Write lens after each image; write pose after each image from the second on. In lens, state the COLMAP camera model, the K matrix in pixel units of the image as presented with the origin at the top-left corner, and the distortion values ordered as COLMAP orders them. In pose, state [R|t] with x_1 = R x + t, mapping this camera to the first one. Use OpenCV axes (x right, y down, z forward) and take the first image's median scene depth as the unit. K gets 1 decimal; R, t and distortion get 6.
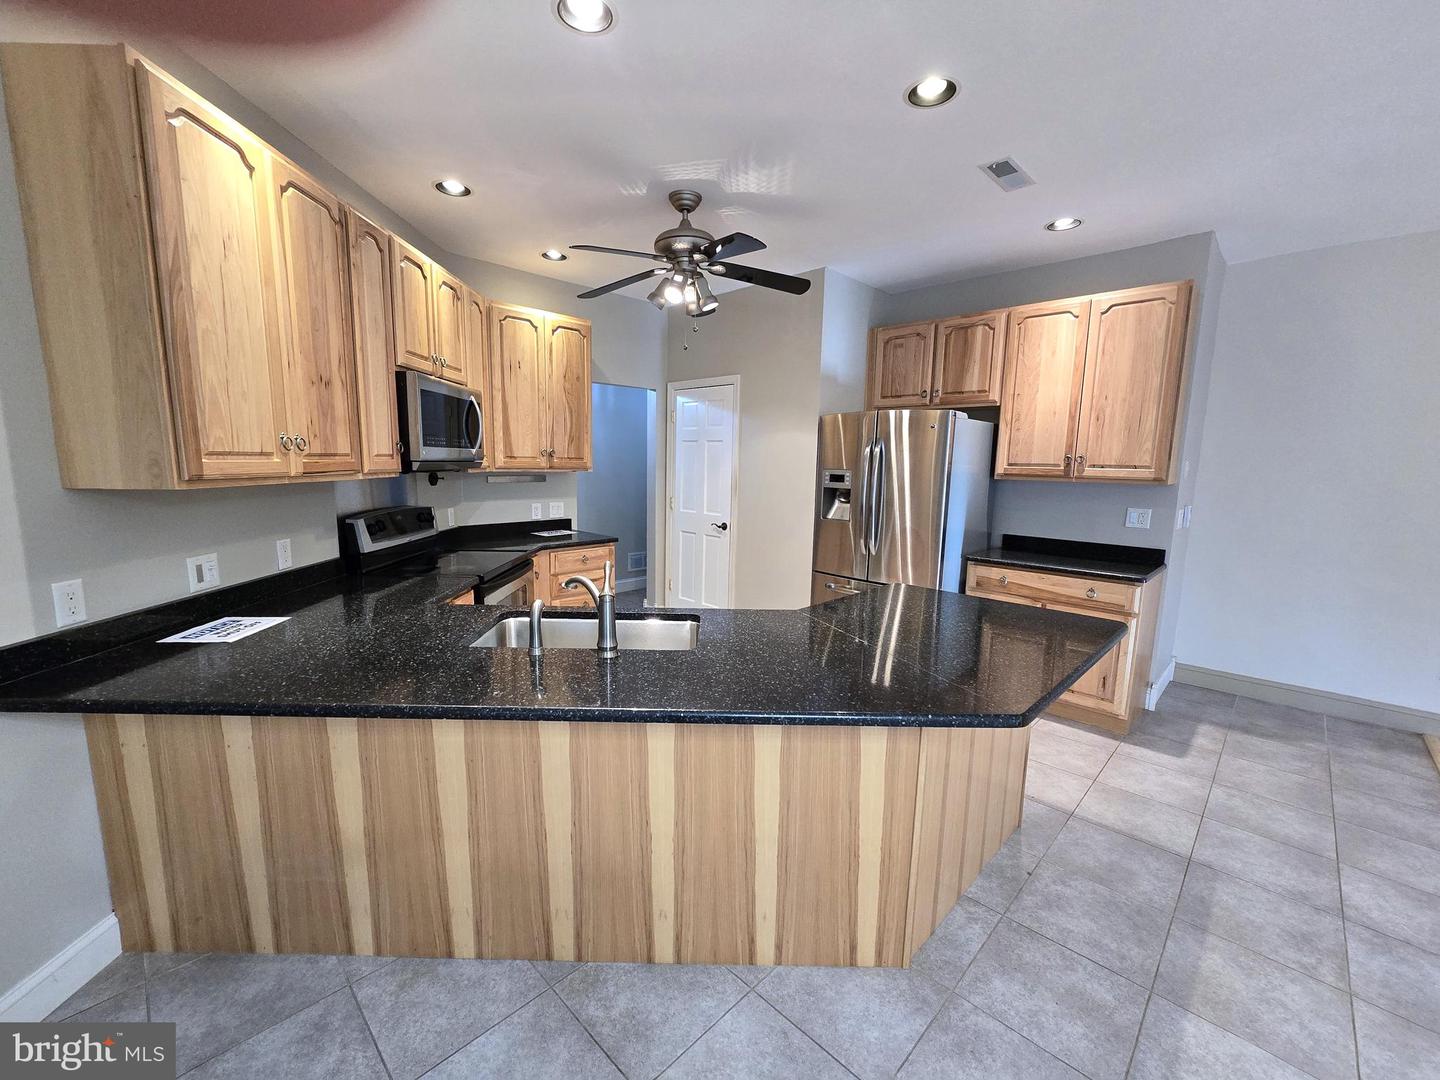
lens RADIAL K [[590.9, 0, 718.2], [0, 590.9, 545.6], [0, 0, 1]] dist [-0.000841, 0.000022]
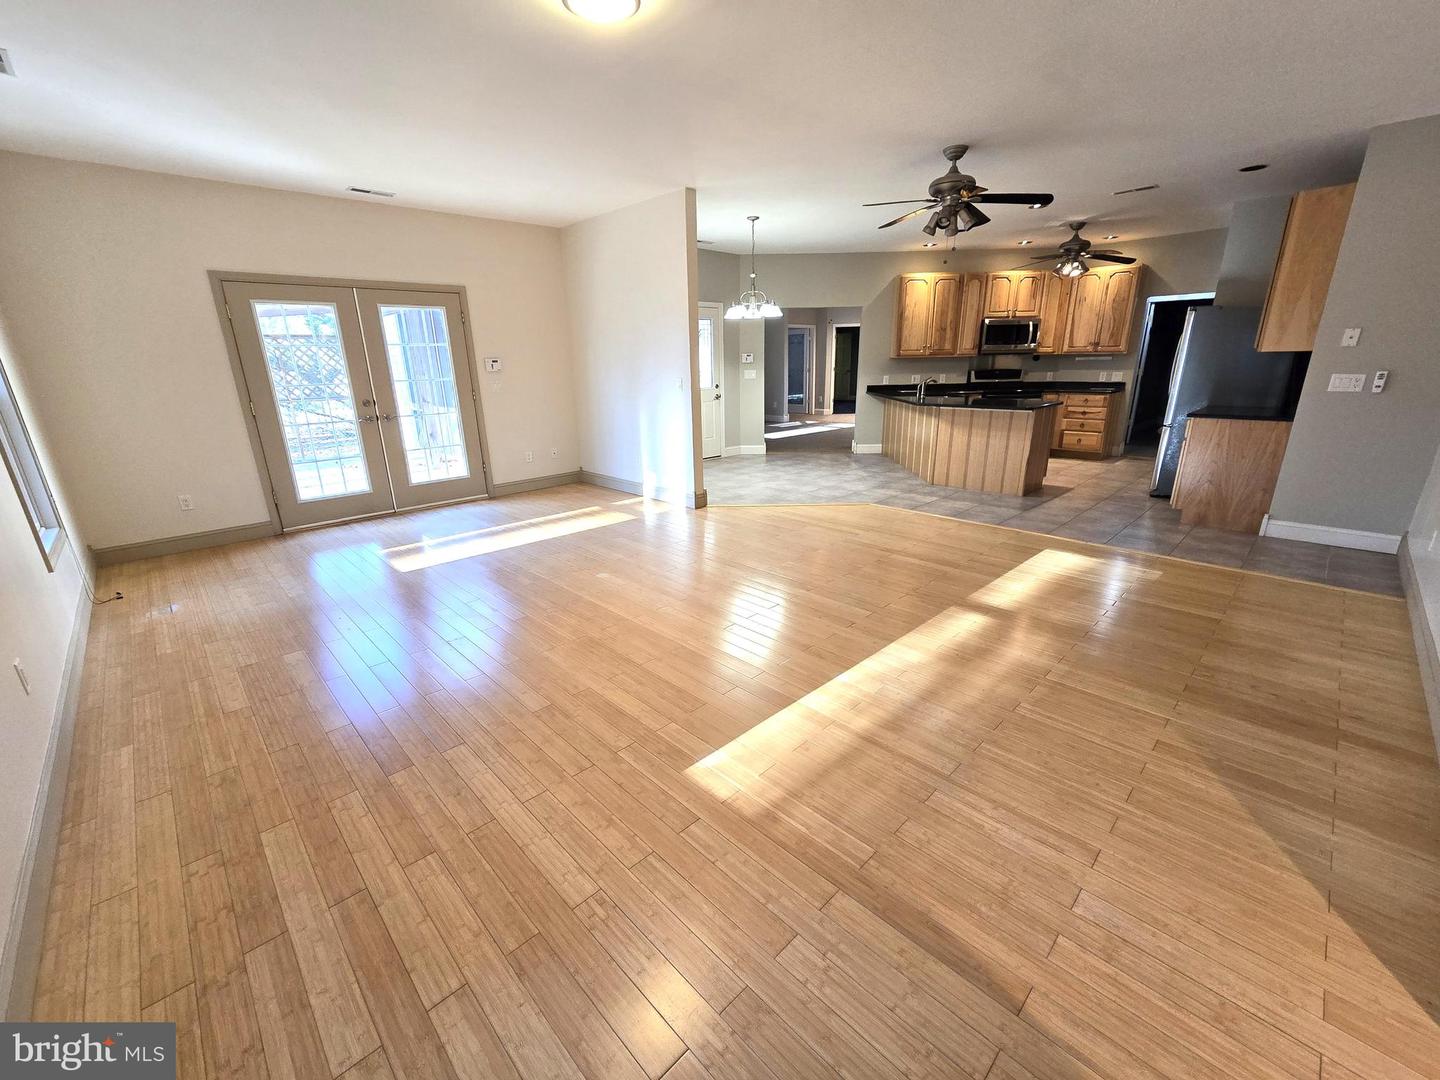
lens RADIAL K [[590.9, 0, 718.2], [0, 590.9, 545.6], [0, 0, 1]] dist [-0.000841, 0.000022]
pose [[-0.017936, 0.281841, -0.959294, 3.251362], [-0.126651, 0.951079, 0.281795, 0.150149], [0.991785, 0.126550, 0.018637, -0.310329]]
